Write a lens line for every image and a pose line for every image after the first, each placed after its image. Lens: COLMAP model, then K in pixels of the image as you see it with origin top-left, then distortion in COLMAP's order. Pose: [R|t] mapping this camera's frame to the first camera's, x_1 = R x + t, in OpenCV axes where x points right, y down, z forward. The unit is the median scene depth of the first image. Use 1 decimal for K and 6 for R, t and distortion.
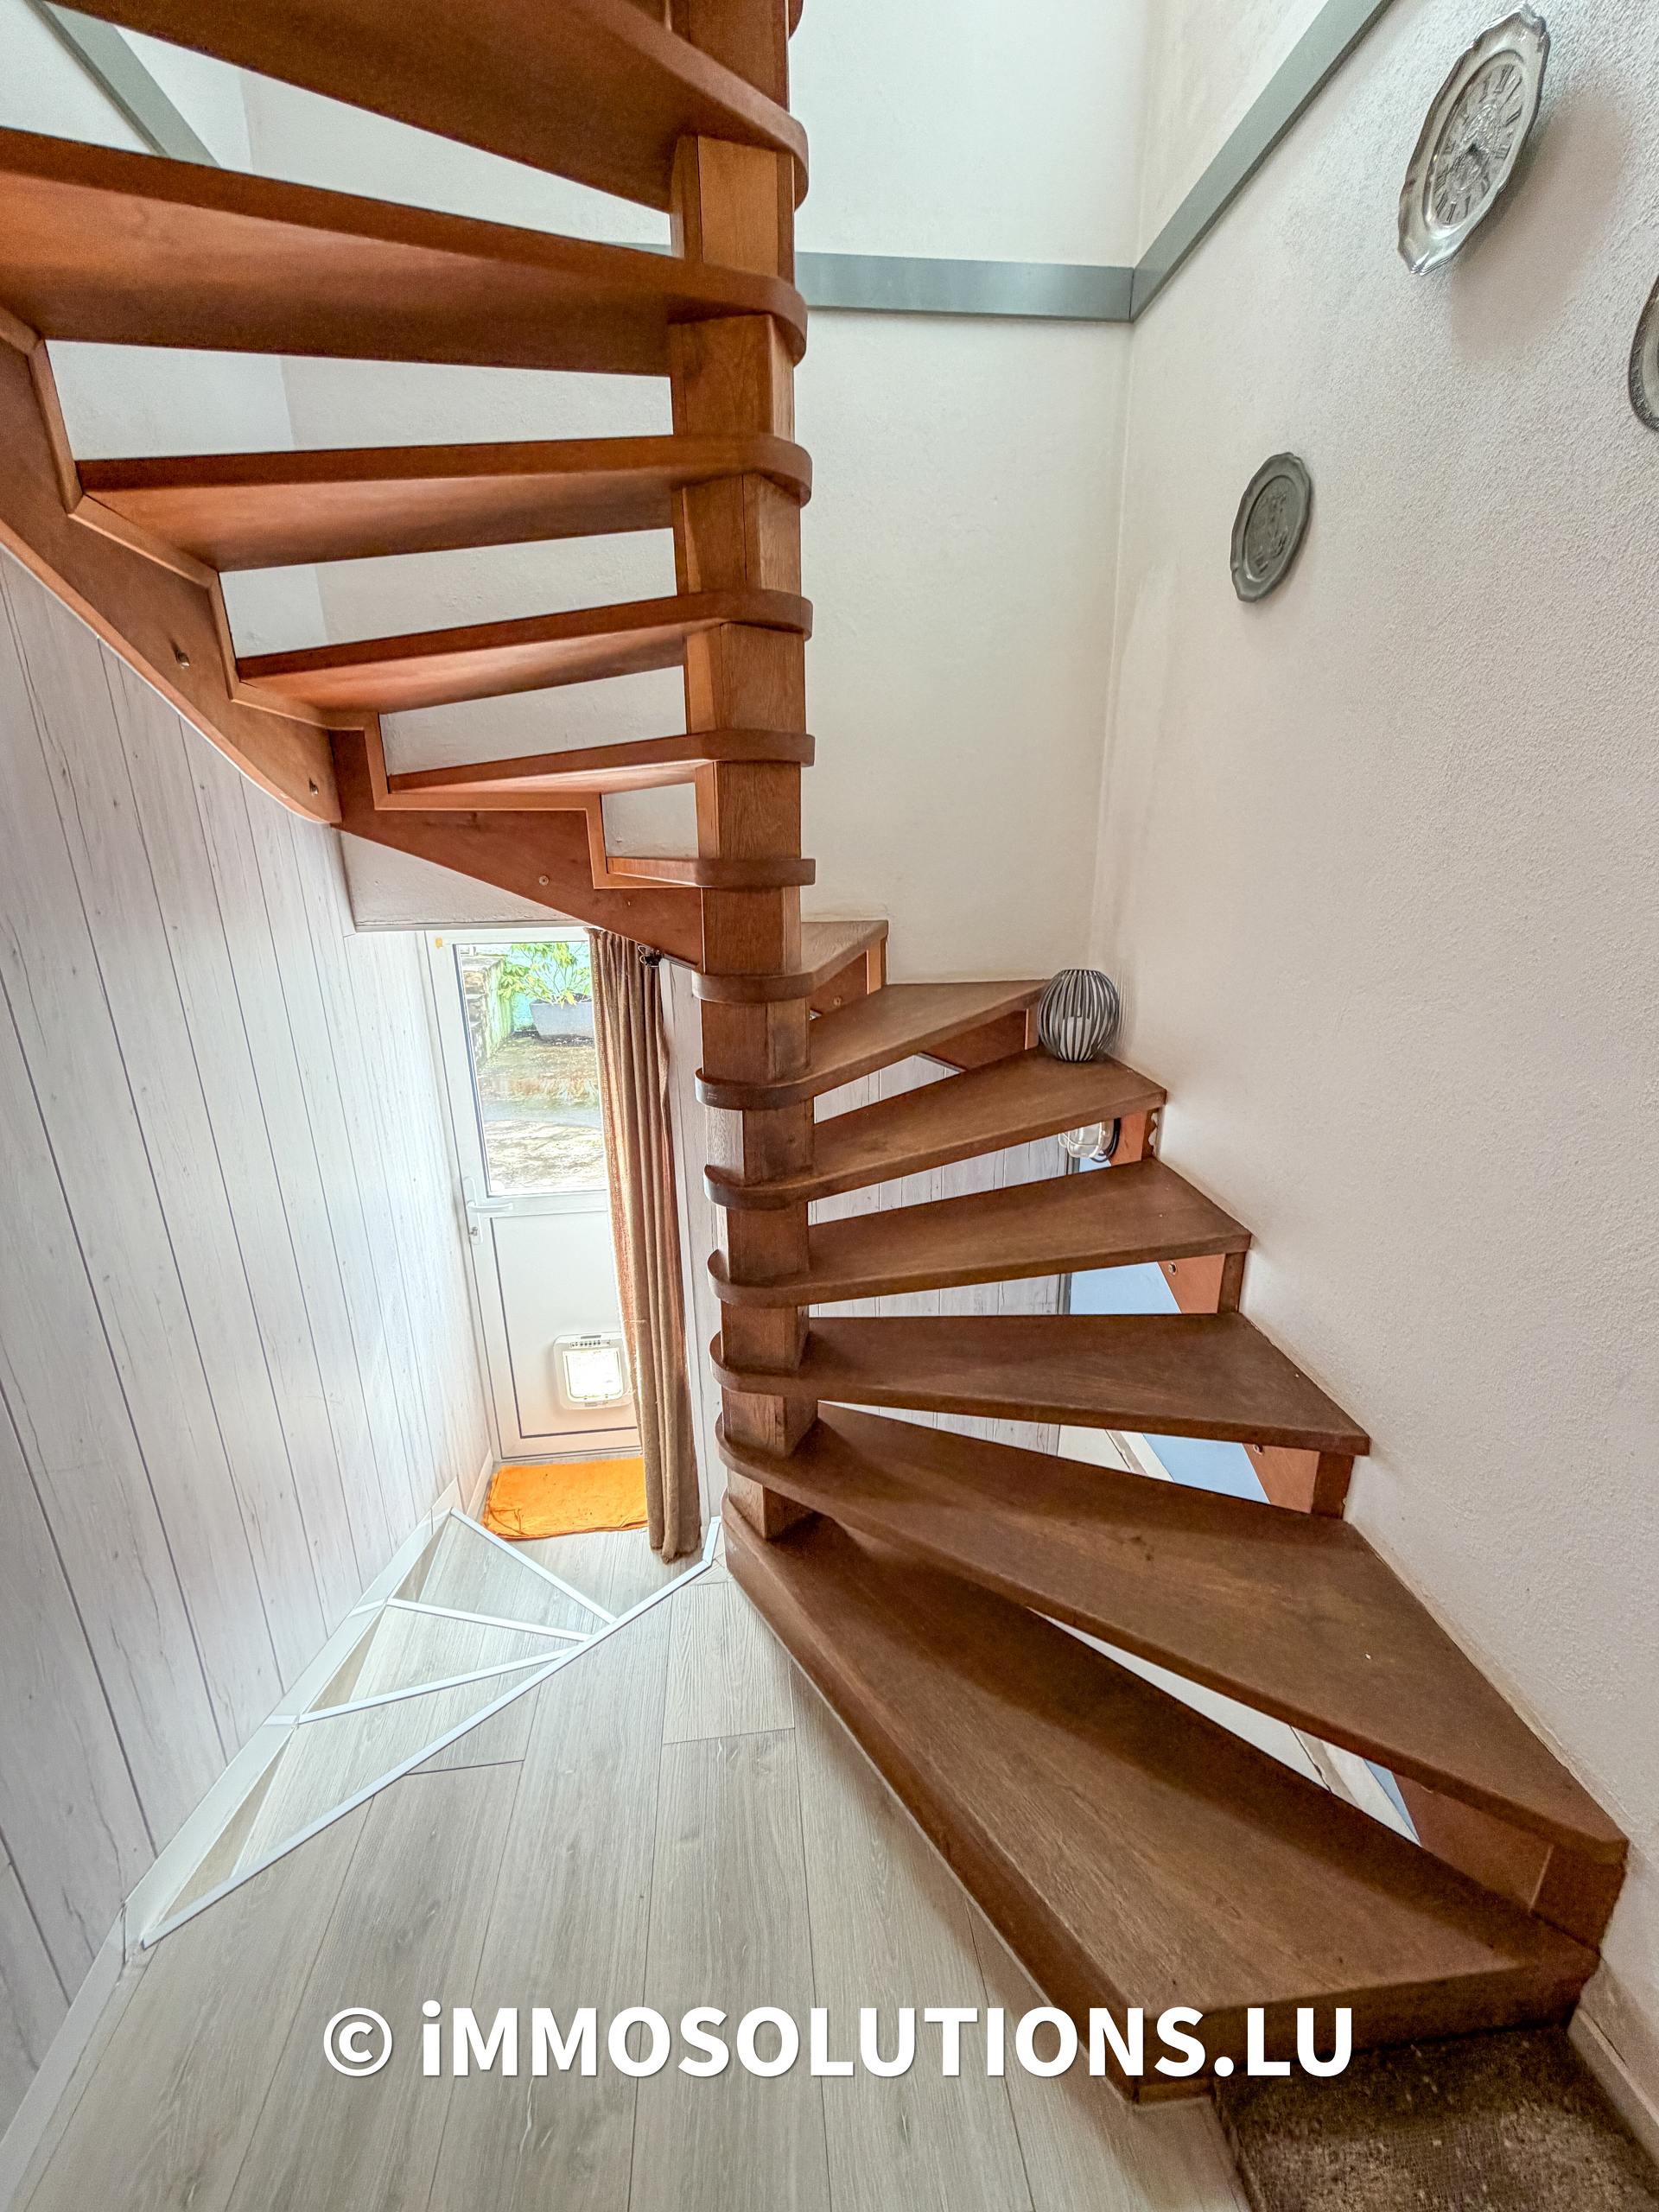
lens RADIAL K [[879.5, 0, 828.7], [0, 879.5, 1103.9], [0, 0, 1]] dist [0.000414, 0.000102]
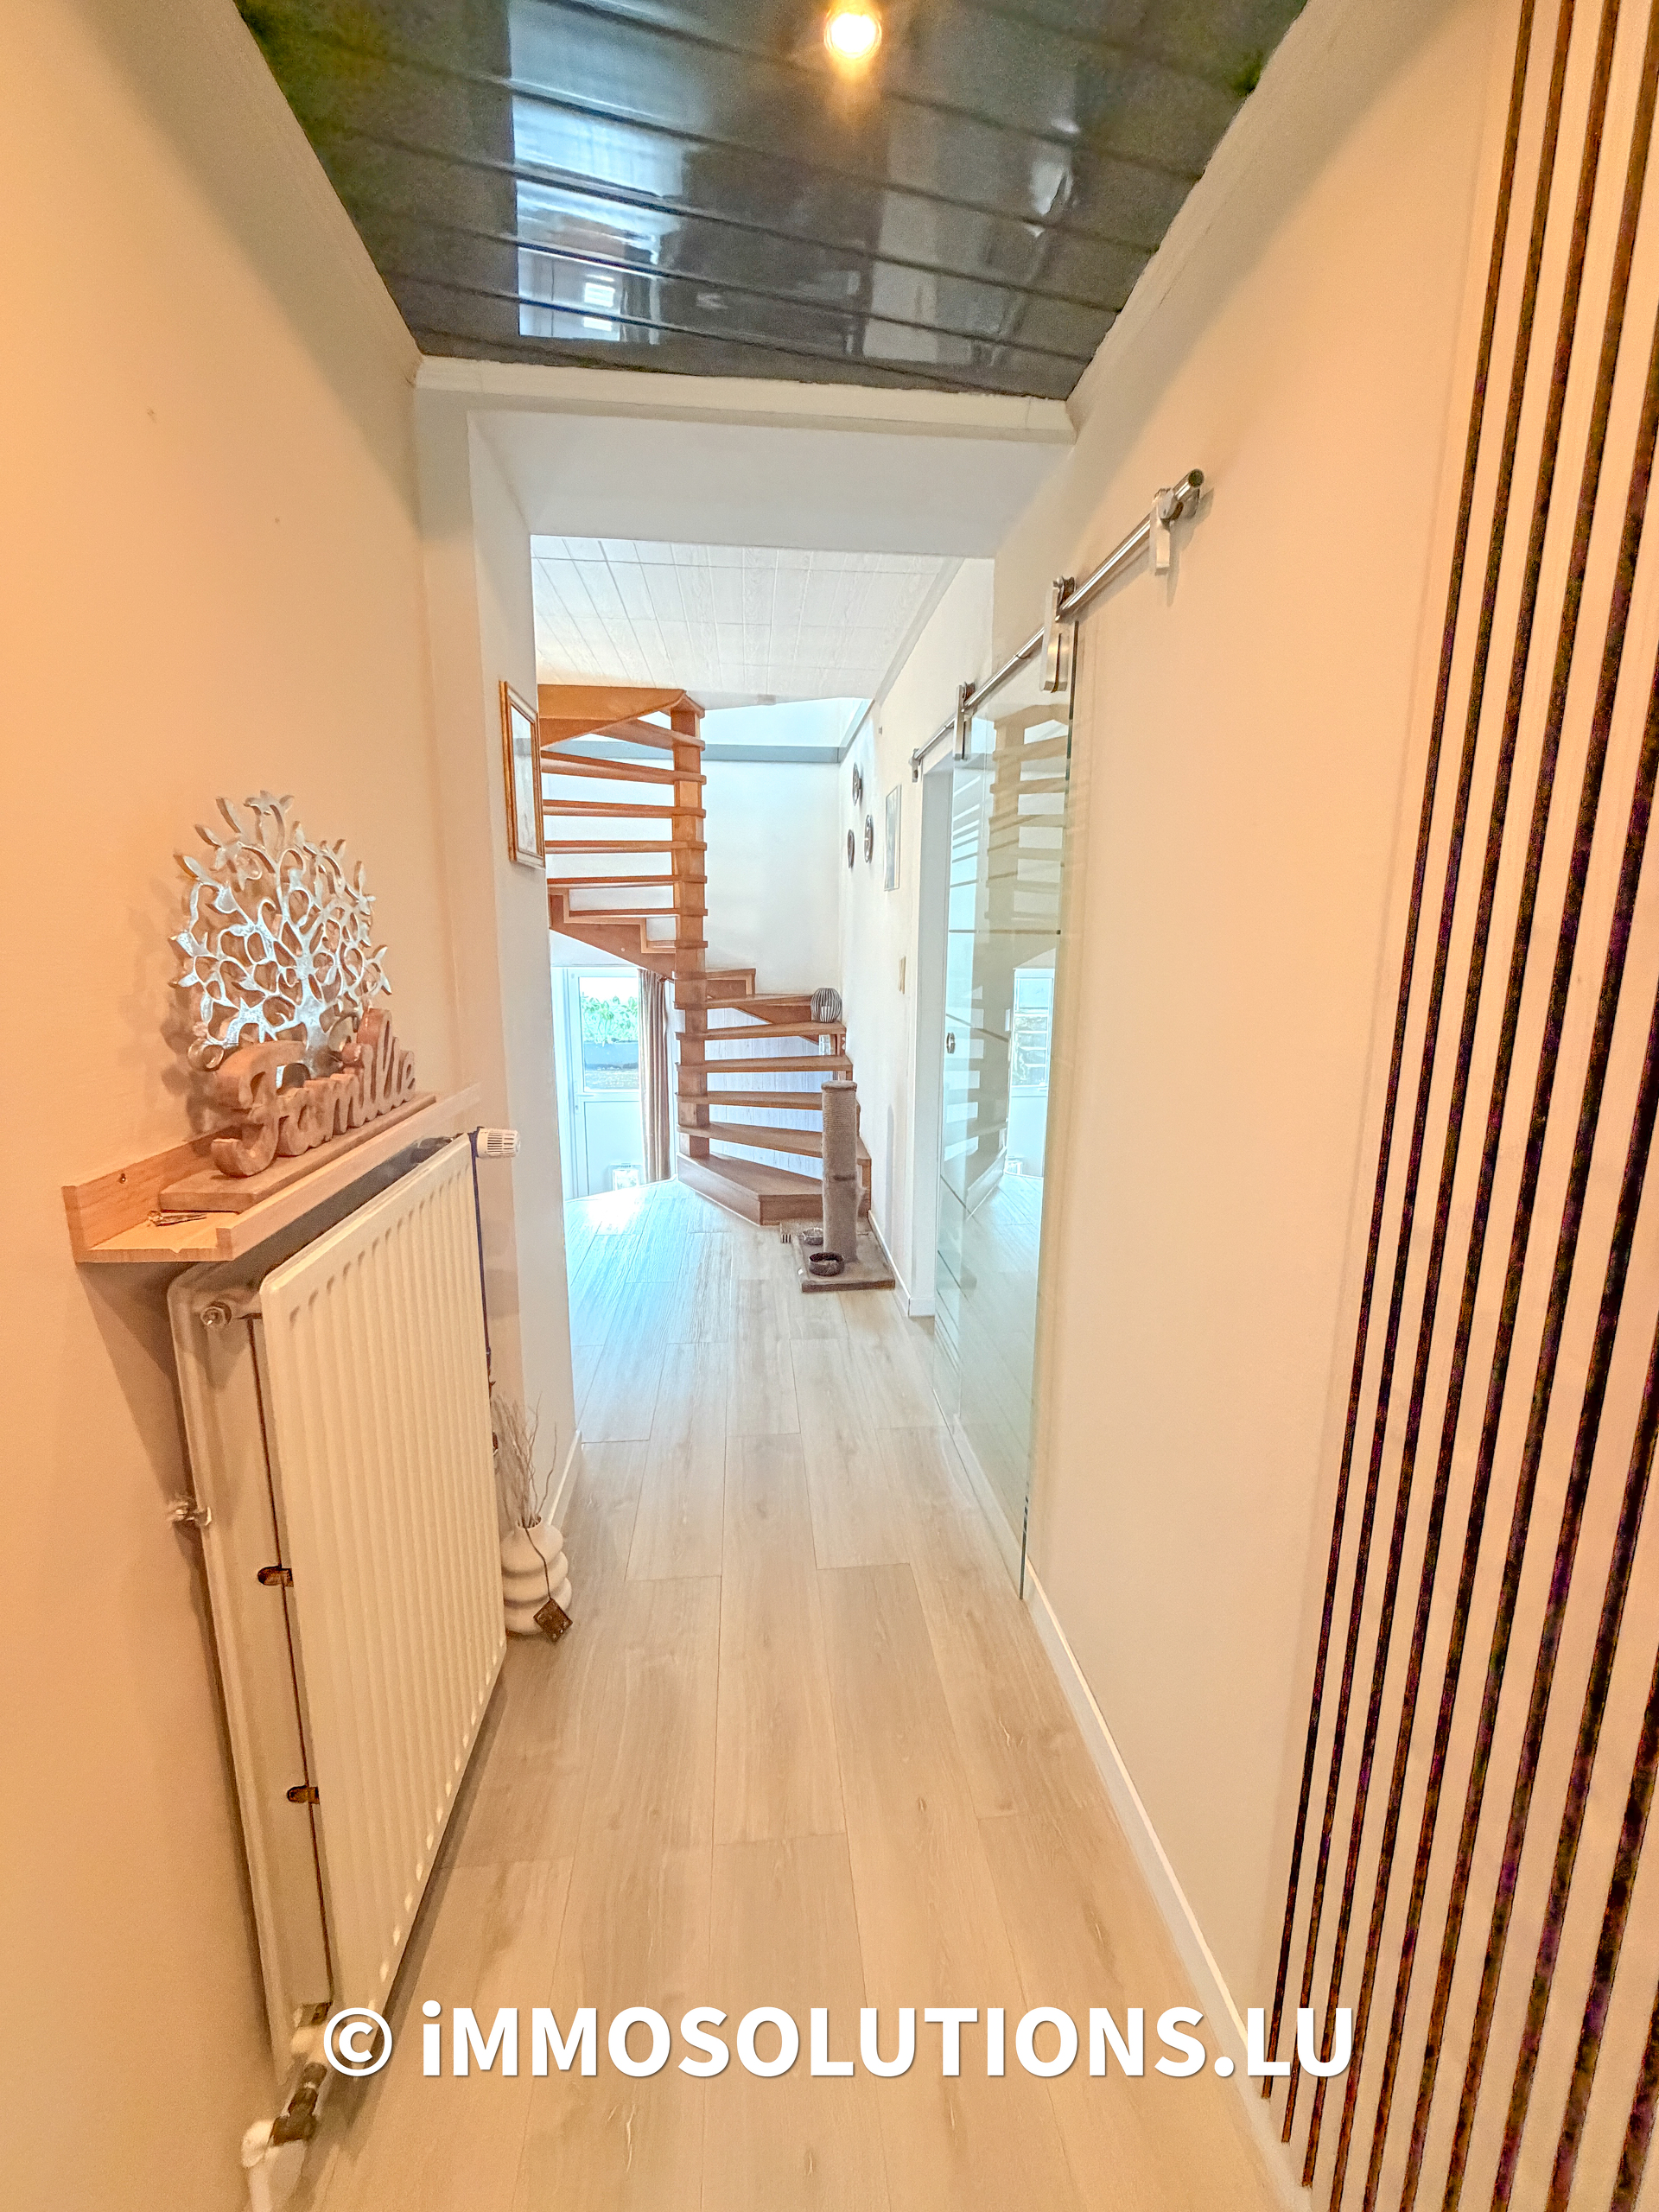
lens RADIAL K [[879.5, 0, 828.1], [0, 879.5, 1103.8], [0, 0, 1]] dist [0.000414, 0.000102]
pose [[0.999607, 0.024729, -0.013194, 0.454678], [-0.026062, 0.993269, -0.112859, 0.654924], [0.010315, 0.113159, 0.993523, -2.101199]]
